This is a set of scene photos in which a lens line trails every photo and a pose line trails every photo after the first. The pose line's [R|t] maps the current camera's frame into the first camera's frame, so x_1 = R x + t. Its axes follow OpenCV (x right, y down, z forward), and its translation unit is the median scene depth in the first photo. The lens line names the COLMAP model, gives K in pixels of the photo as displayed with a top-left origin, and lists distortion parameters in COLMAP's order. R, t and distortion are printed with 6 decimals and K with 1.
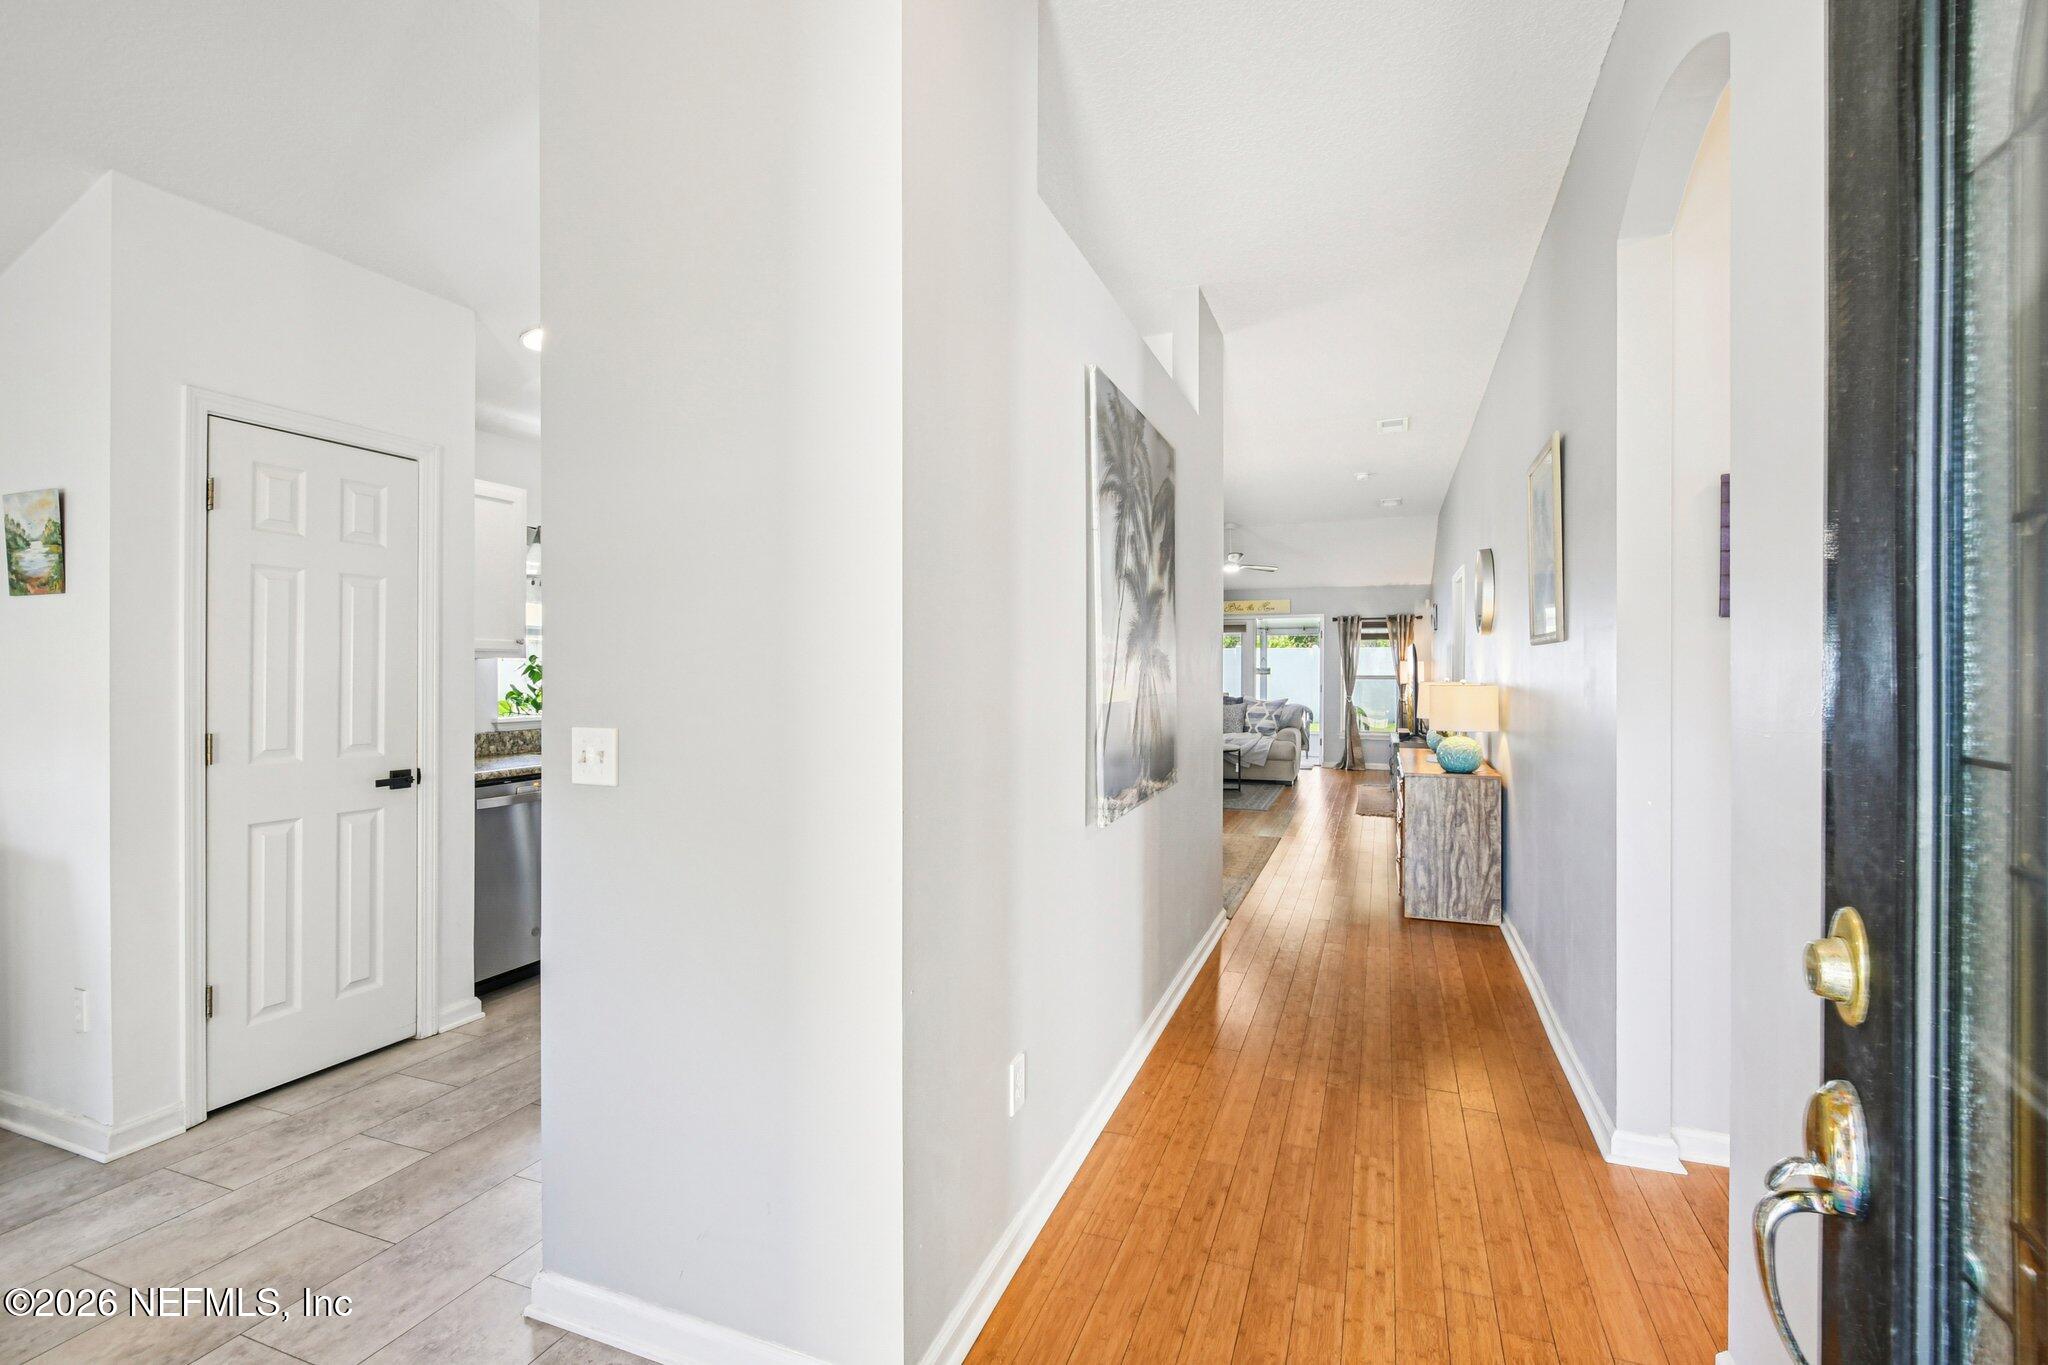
lens RADIAL K [[897.5, 0, 1048.9], [0, 897.5, 668.5], [0, 0, 1]] dist [0.004174, -0.005702]
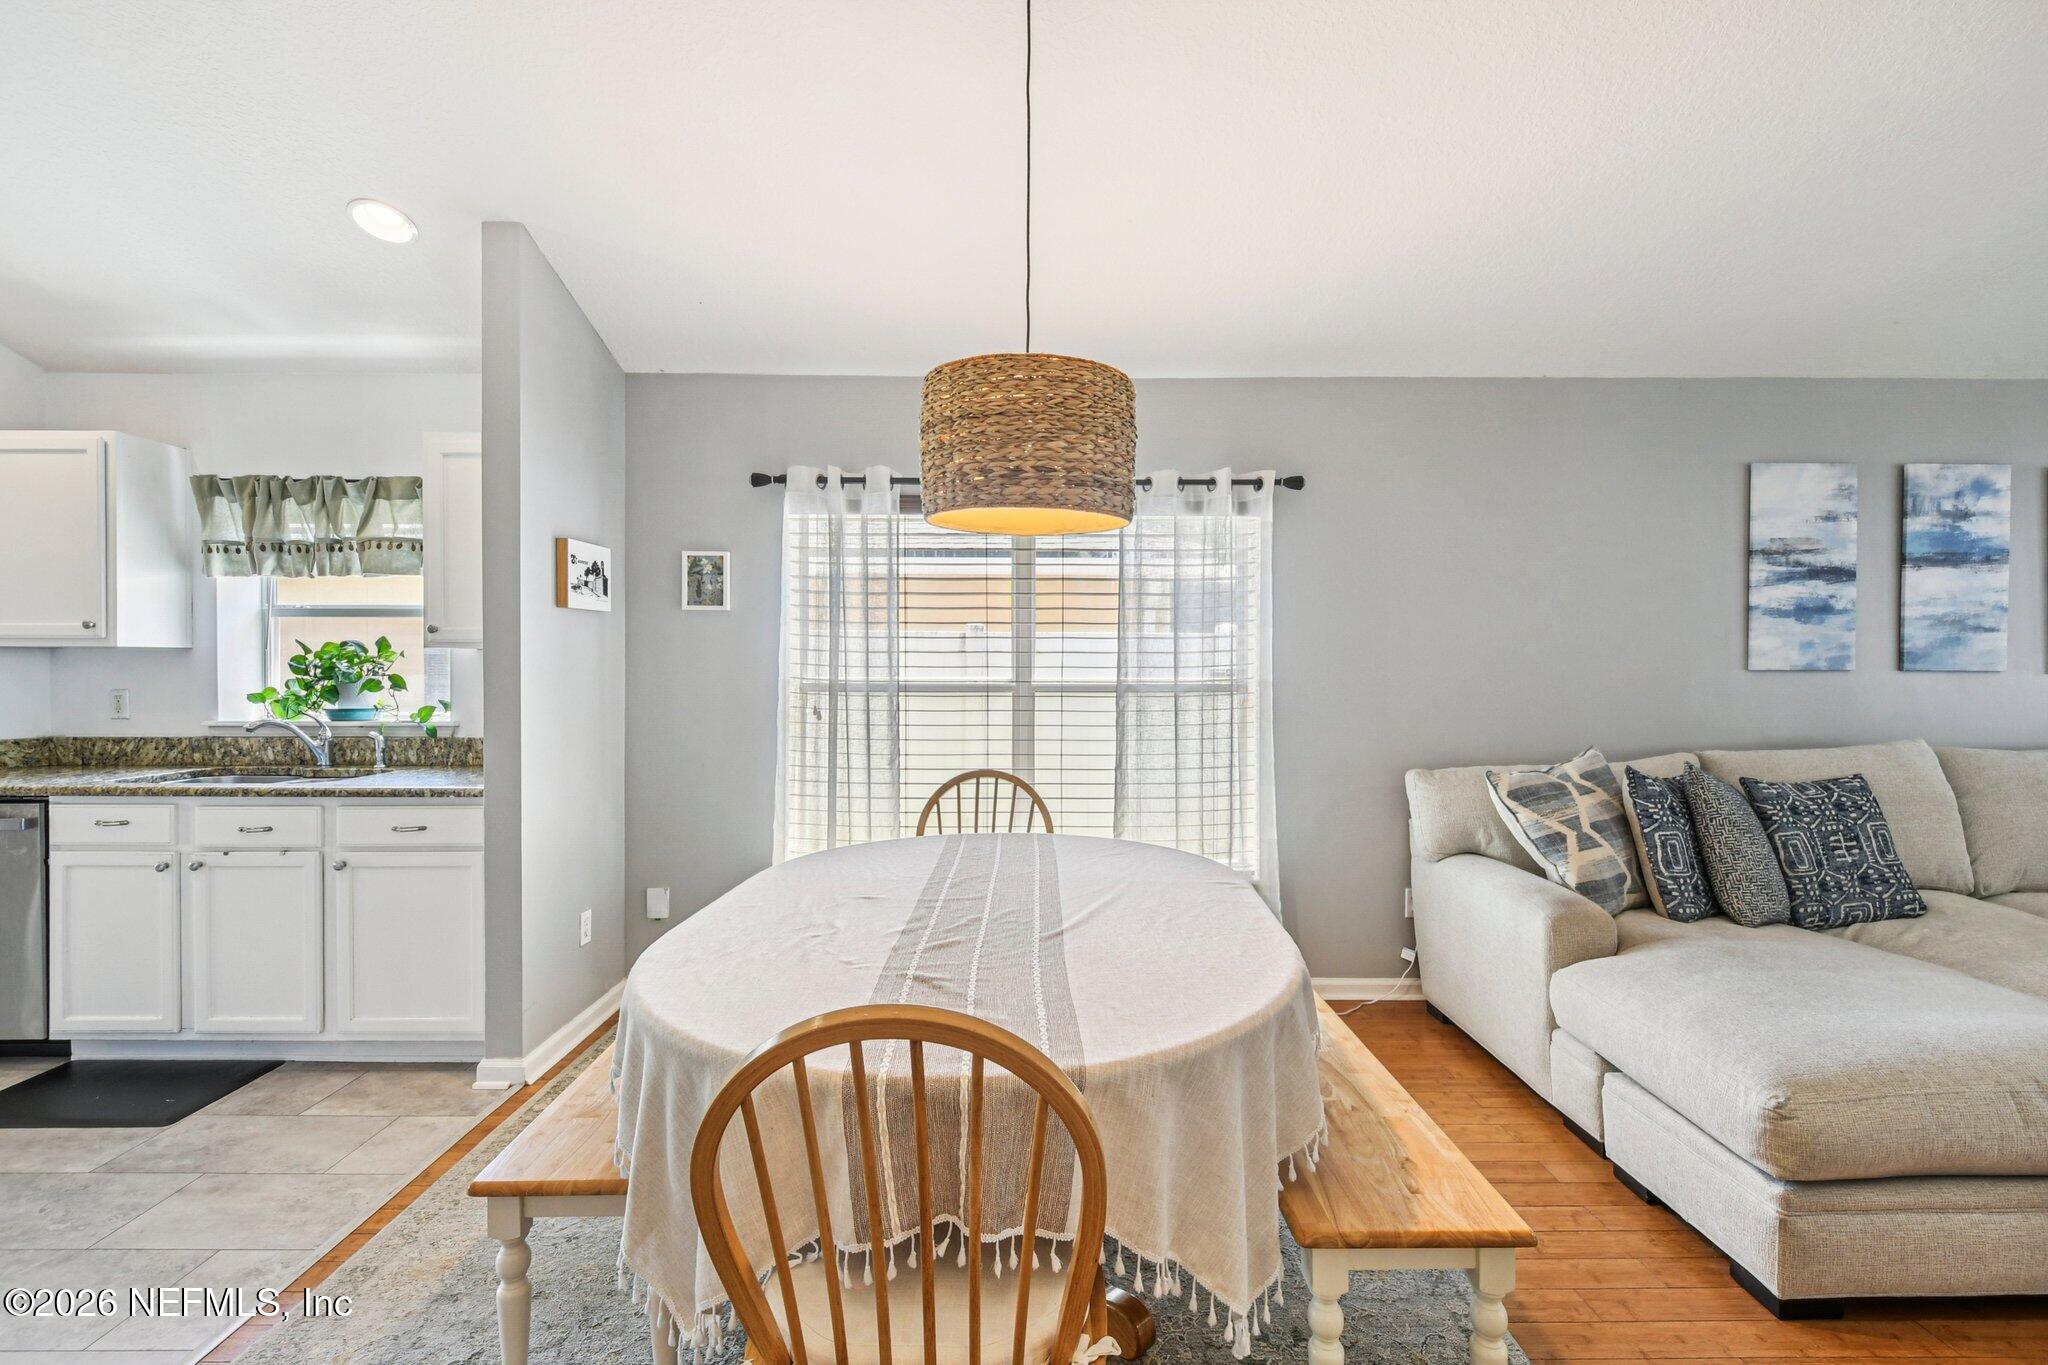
lens RADIAL K [[907.3, 0, 1020.6], [0, 907.3, 667.9], [0, 0, 1]] dist [0.001018, -0.003184]
pose [[0.347722, 0.005252, -0.937583, 0.429021], [0.000446, 0.999983, 0.005767, 0.003304], [0.937598, -0.002424, 0.347714, 1.432788]]
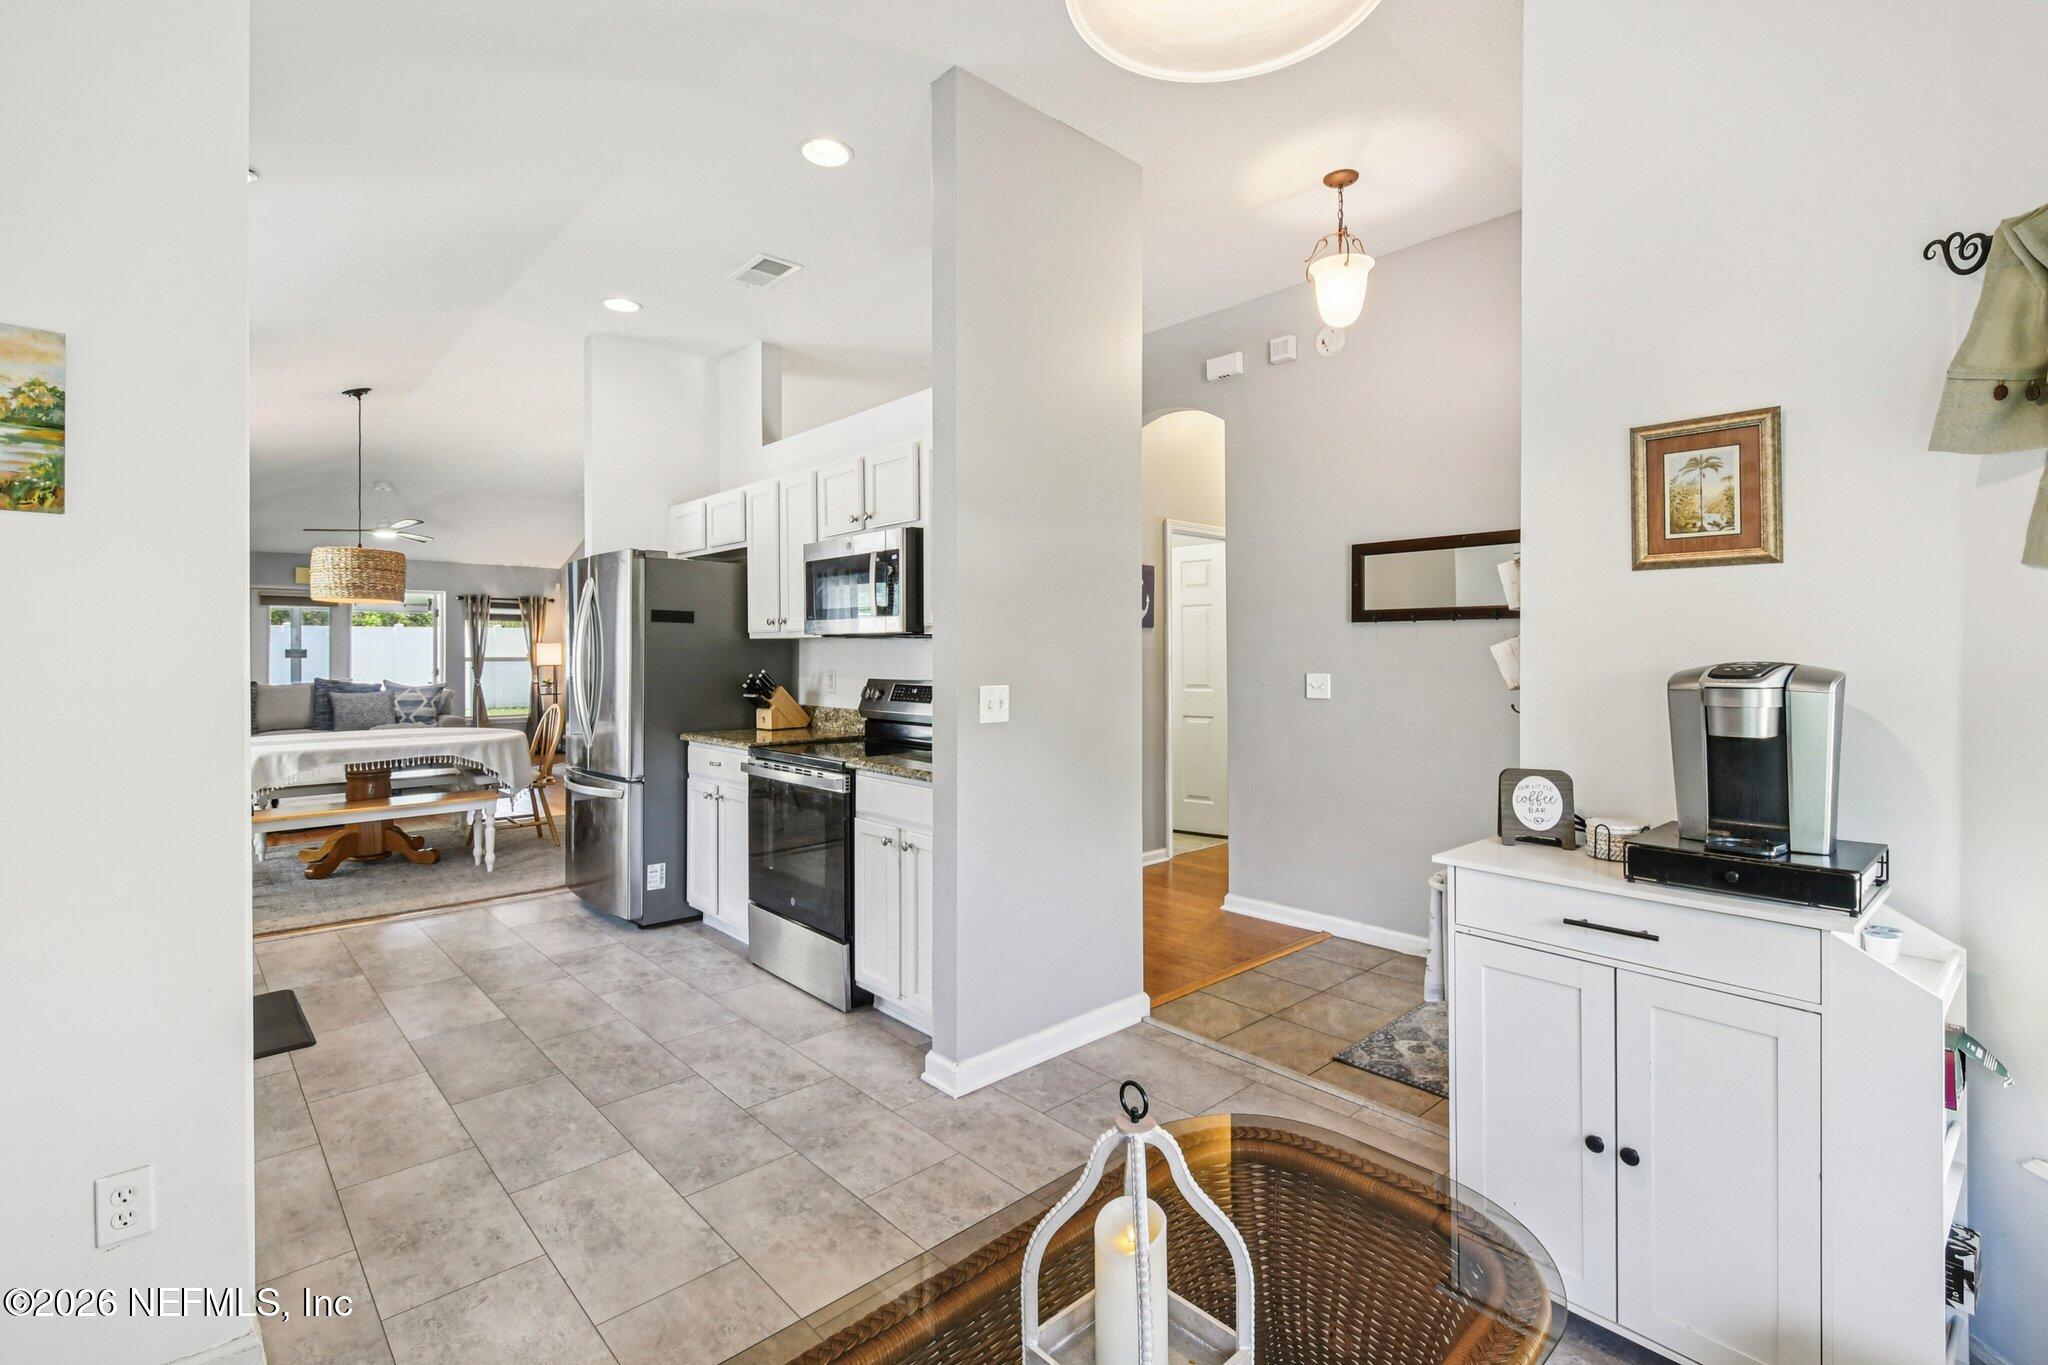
lens RADIAL K [[934.0, 0, 1030.7], [0, 934.0, 652.0], [0, 0, 1]] dist [0.001022, -0.000195]
pose [[0.449270, -0.001787, 0.893394, -0.812164], [0.000992, 0.999998, 0.001502, 0.003033], [-0.893395, 0.000211, 0.449271, 0.098054]]
